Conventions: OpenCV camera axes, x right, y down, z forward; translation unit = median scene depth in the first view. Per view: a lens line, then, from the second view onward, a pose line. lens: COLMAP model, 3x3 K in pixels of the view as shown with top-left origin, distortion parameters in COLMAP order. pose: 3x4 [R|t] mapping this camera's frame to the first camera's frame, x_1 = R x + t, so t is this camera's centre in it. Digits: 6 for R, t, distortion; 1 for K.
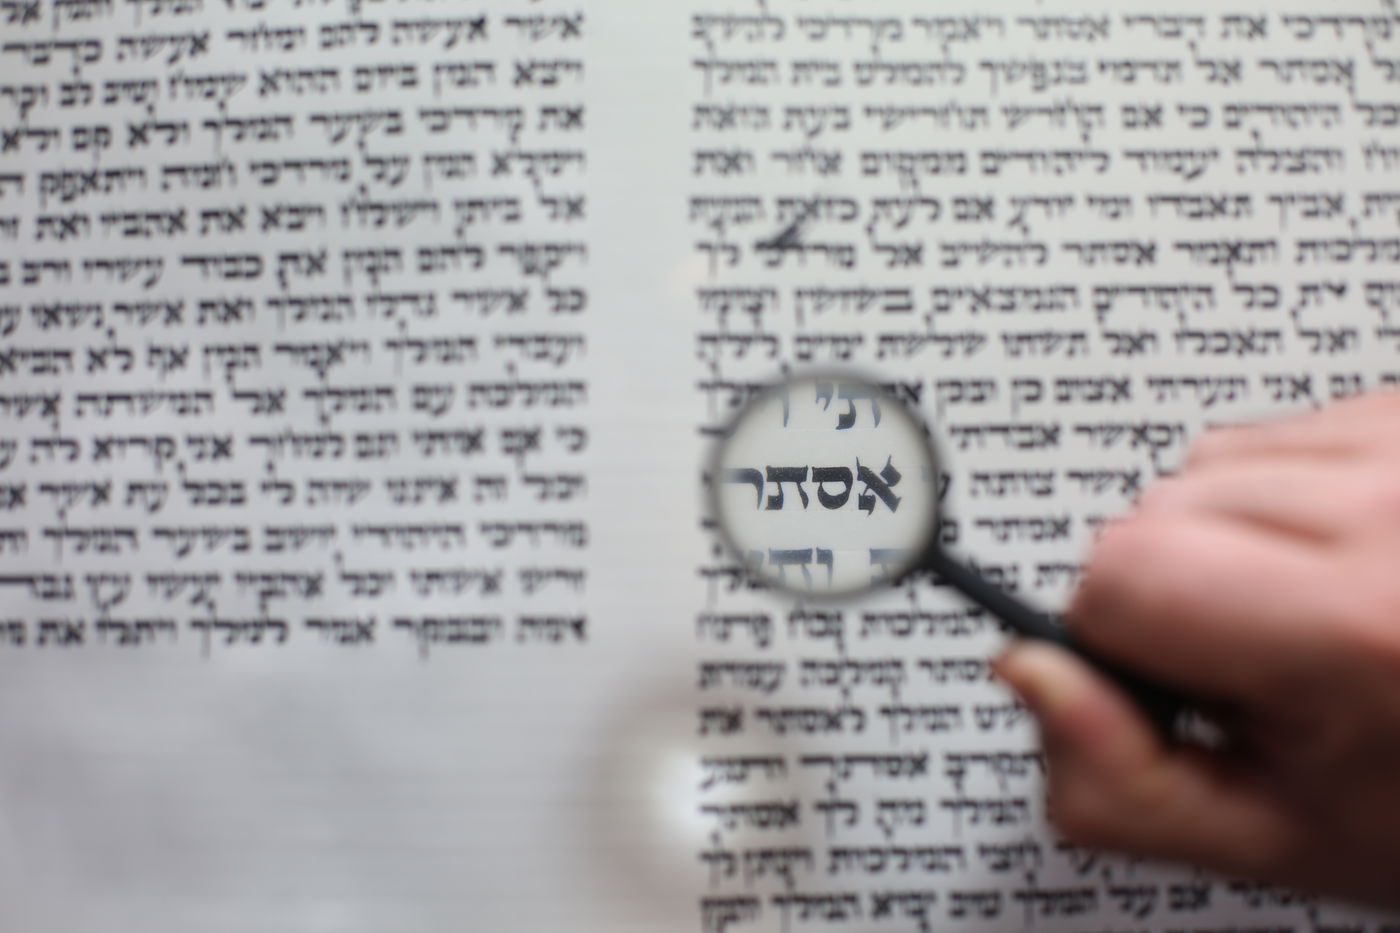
lens RADIAL K [[2160.7, 0, 700.0], [0, 2160.7, 466.5], [0, 0, 1]] dist [-0.210724, 0.107142]
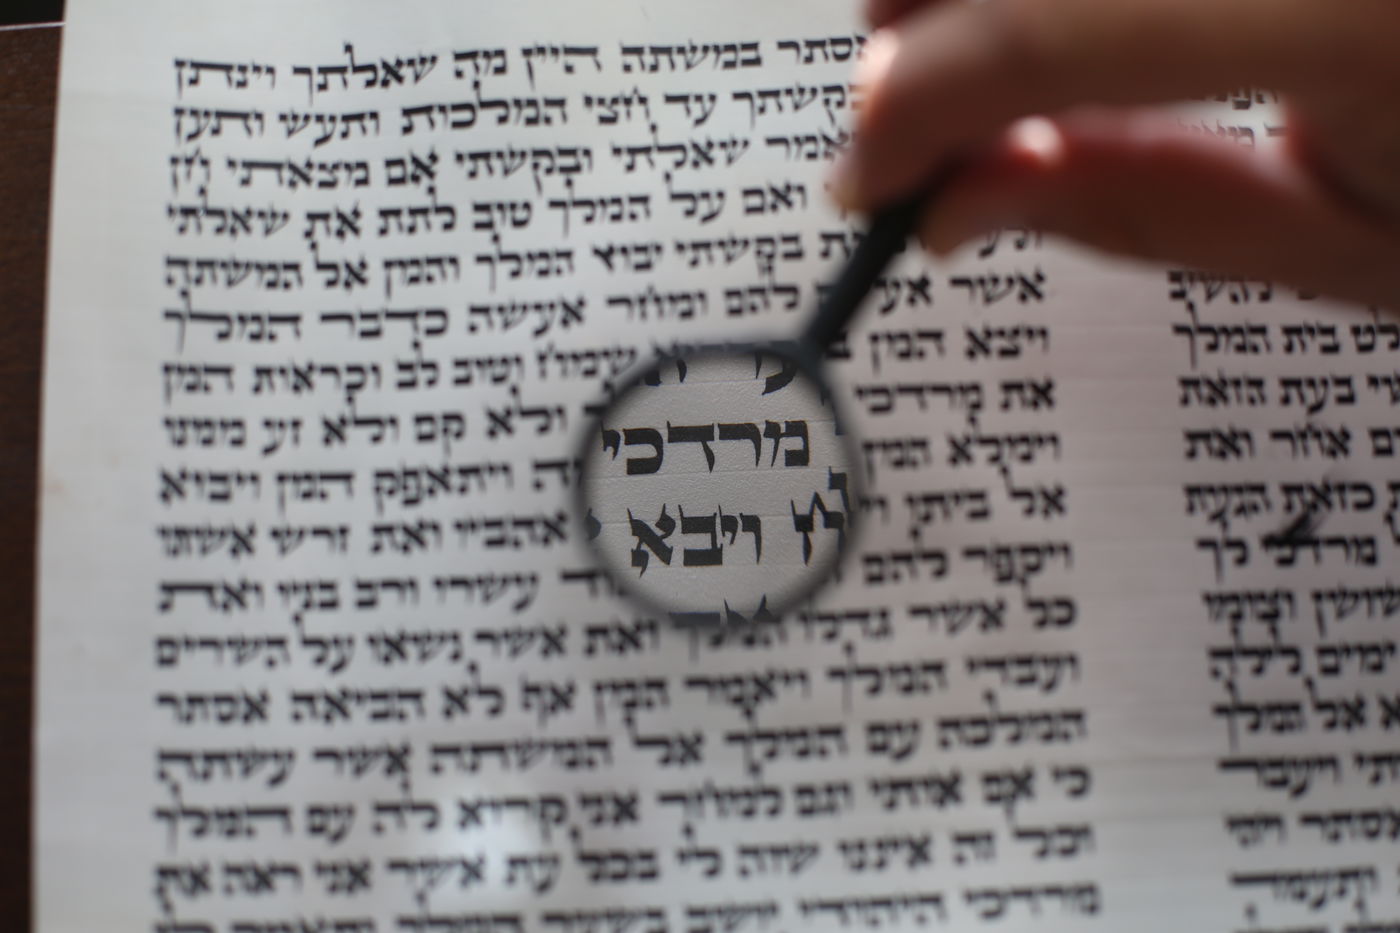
lens RADIAL K [[2160.7, 0, 700.0], [0, 2160.7, 466.5], [0, 0, 1]] dist [-0.210724, 0.107142]
pose [[0.998245, -0.022448, 0.054806, -0.237344], [0.032264, 0.982136, -0.185386, 0.015252], [-0.049666, 0.186829, 0.981136, 0.193725]]
